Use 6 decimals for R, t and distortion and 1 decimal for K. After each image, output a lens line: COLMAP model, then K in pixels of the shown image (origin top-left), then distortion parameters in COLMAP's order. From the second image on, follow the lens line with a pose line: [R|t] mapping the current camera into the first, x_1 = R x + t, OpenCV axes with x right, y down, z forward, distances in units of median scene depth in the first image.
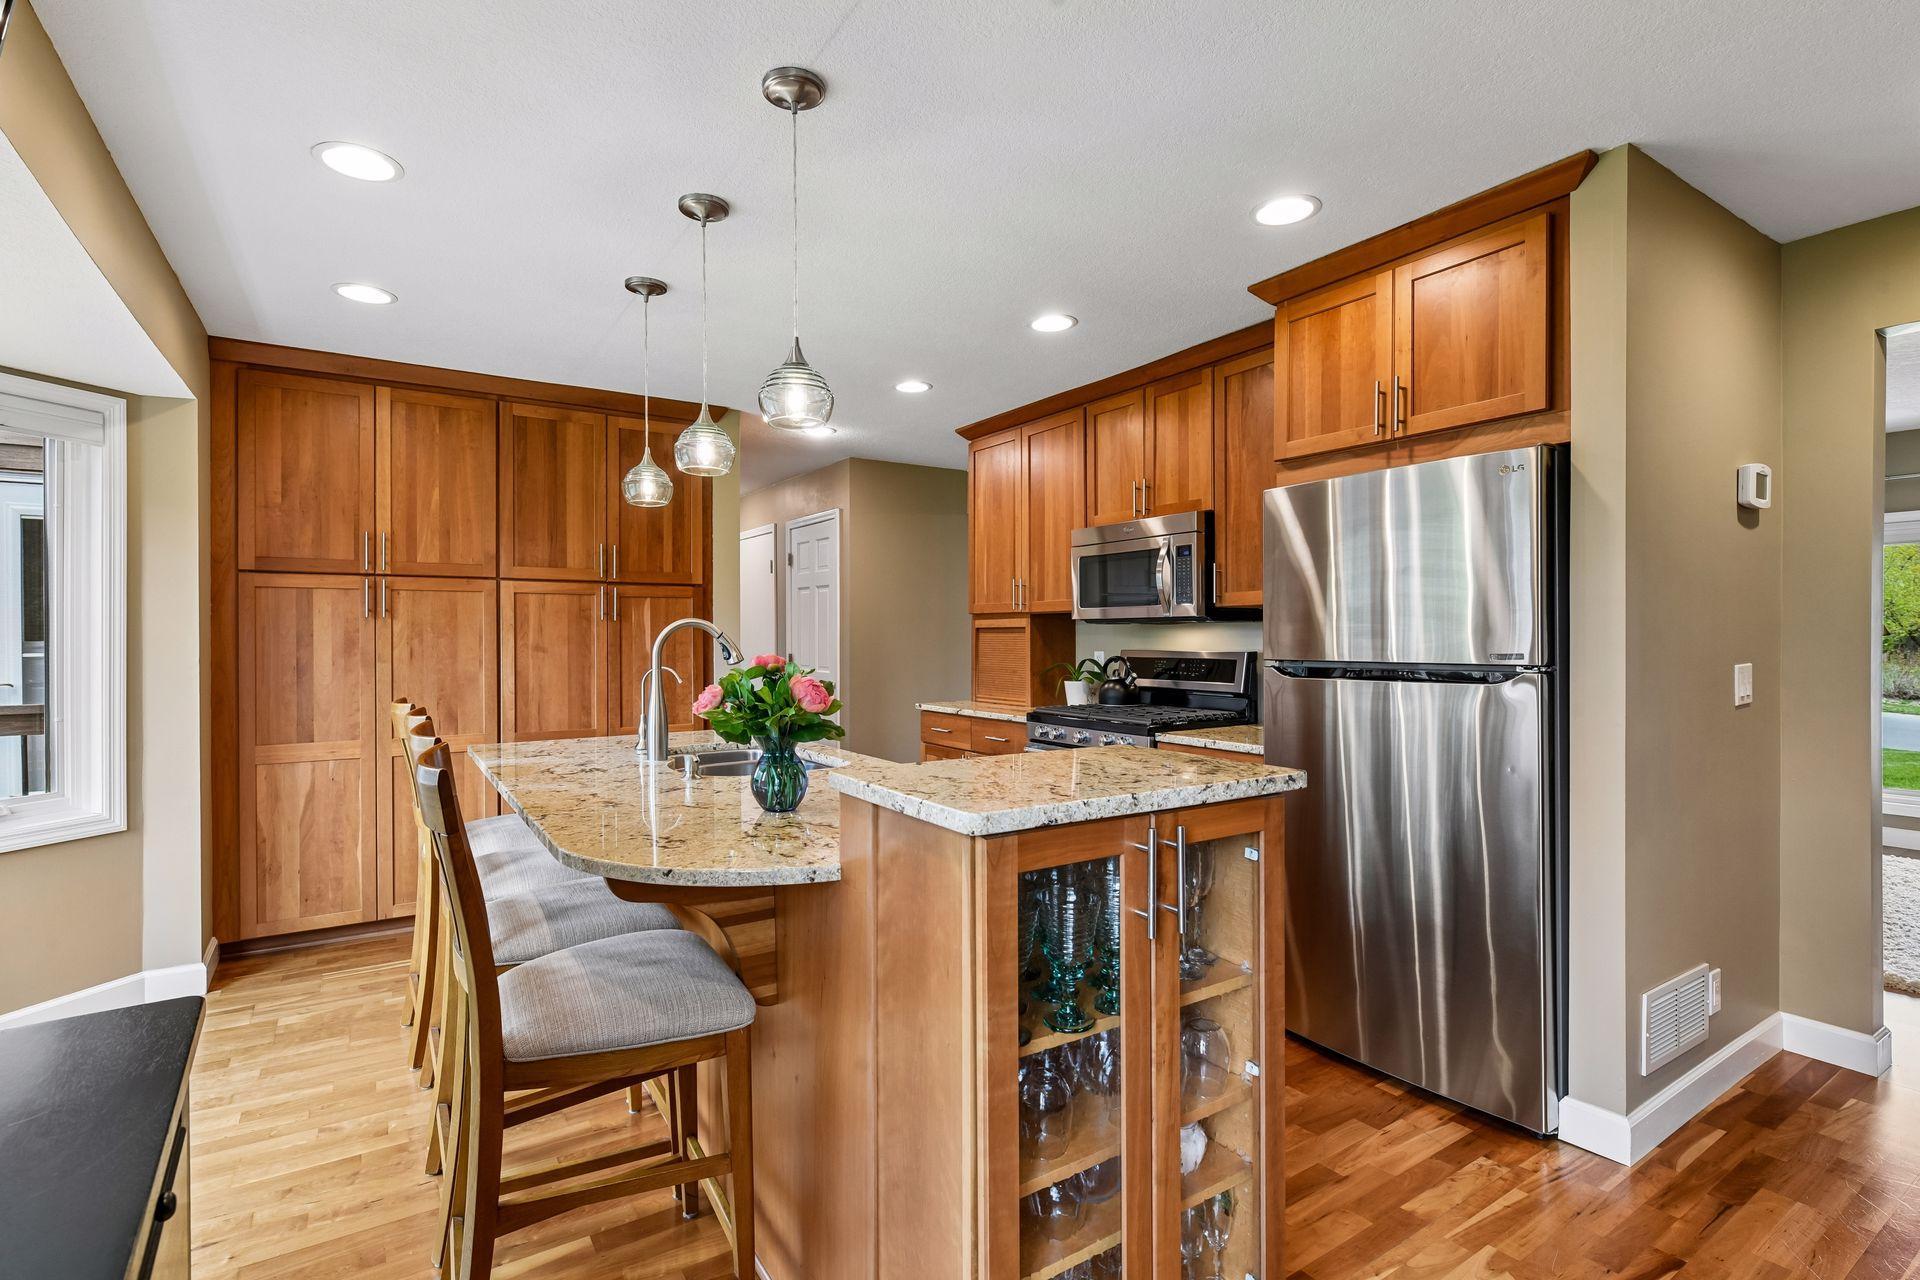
lens RADIAL K [[864.5, 0, 964.2], [0, 864.5, 649.3], [0, 0, 1]] dist [-0.007179, -0.002521]
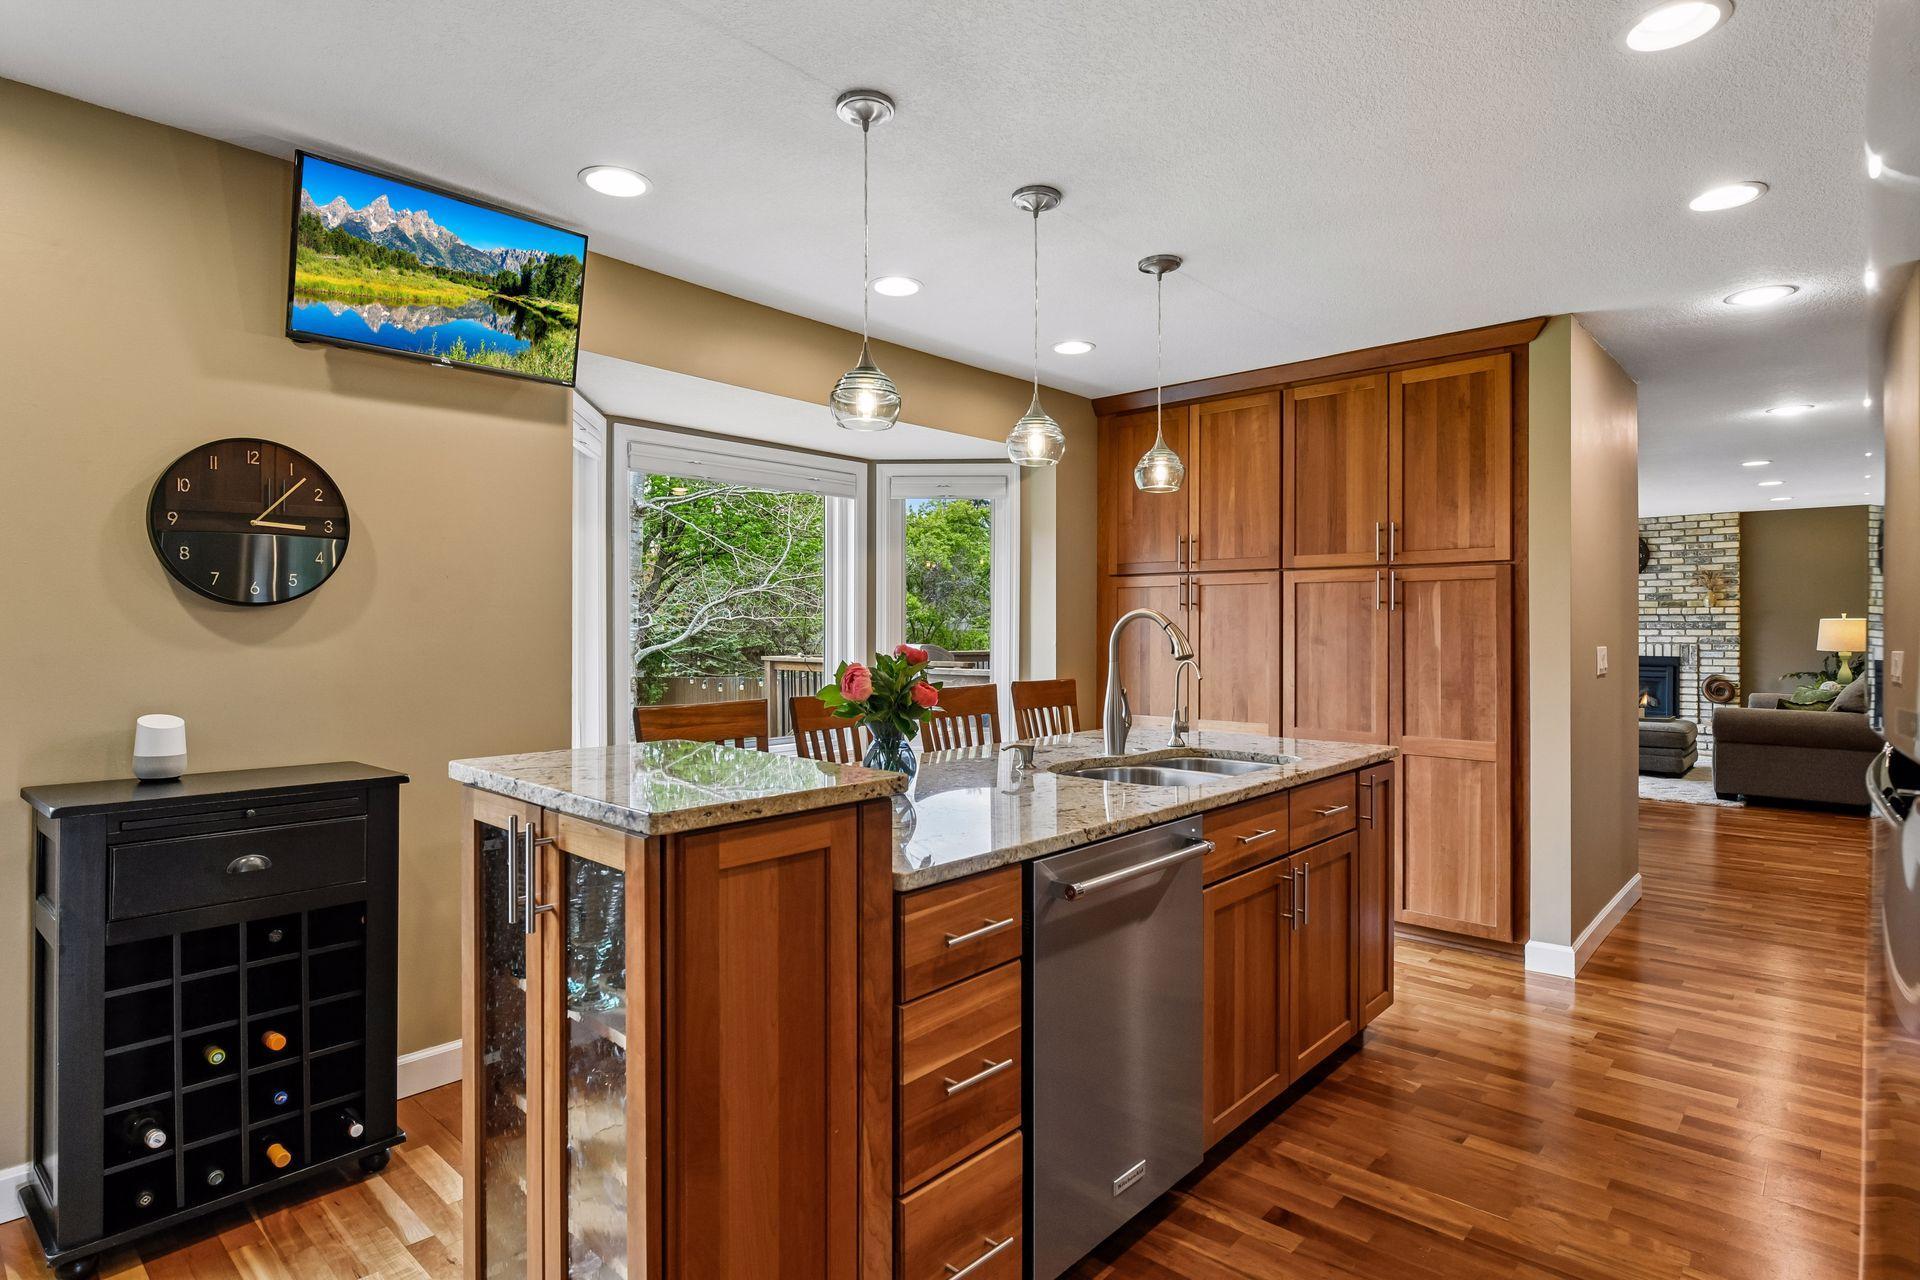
lens RADIAL K [[1022.8, 0, 971.9], [0, 1022.8, 624.5], [0, 0, 1]] dist [0.004795, 0.003269]
pose [[0.278501, 0.004385, -0.960426, 0.479250], [-0.011019, 0.999938, 0.001371, -0.016399], [0.960373, 0.010201, 0.278532, 0.326914]]
